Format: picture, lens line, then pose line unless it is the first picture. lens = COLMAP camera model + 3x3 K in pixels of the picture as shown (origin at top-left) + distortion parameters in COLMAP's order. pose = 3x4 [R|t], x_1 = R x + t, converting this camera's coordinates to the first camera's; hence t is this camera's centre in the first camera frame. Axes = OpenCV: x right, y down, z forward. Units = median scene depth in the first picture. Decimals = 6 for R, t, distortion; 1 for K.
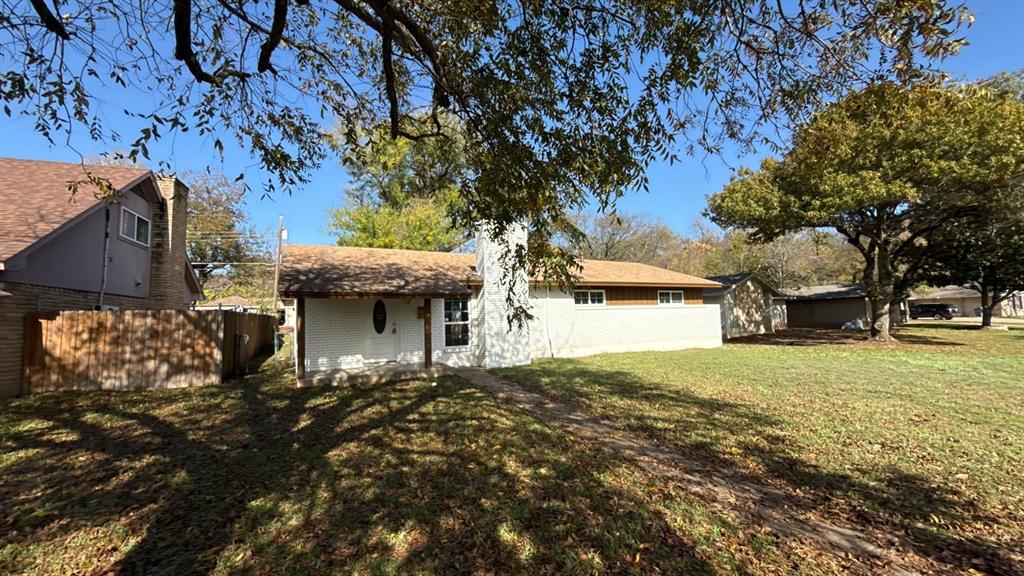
lens RADIAL K [[411.2, 0, 513.2], [0, 411.2, 282.5], [0, 0, 1]] dist [0.001872, 0.000394]
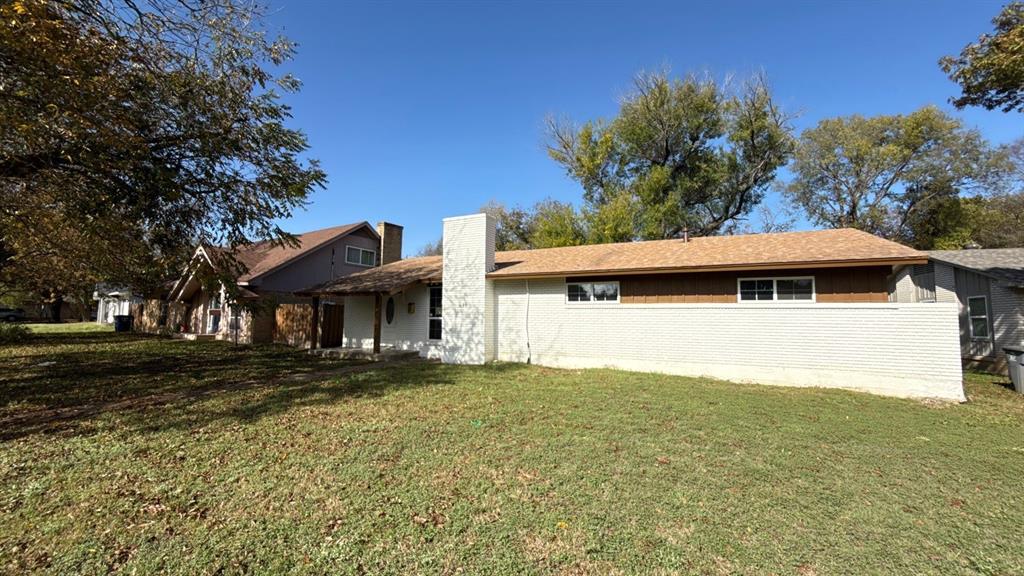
lens RADIAL K [[406.7, 0, 512.0], [0, 406.7, 288.0], [0, 0, 1]] dist [-0.000402, -0.000108]
pose [[0.581274, -0.025185, -0.813318, 1.075552], [0.040303, 0.999185, -0.002136, 0.036597], [0.812709, -0.031538, 0.581815, 0.677286]]
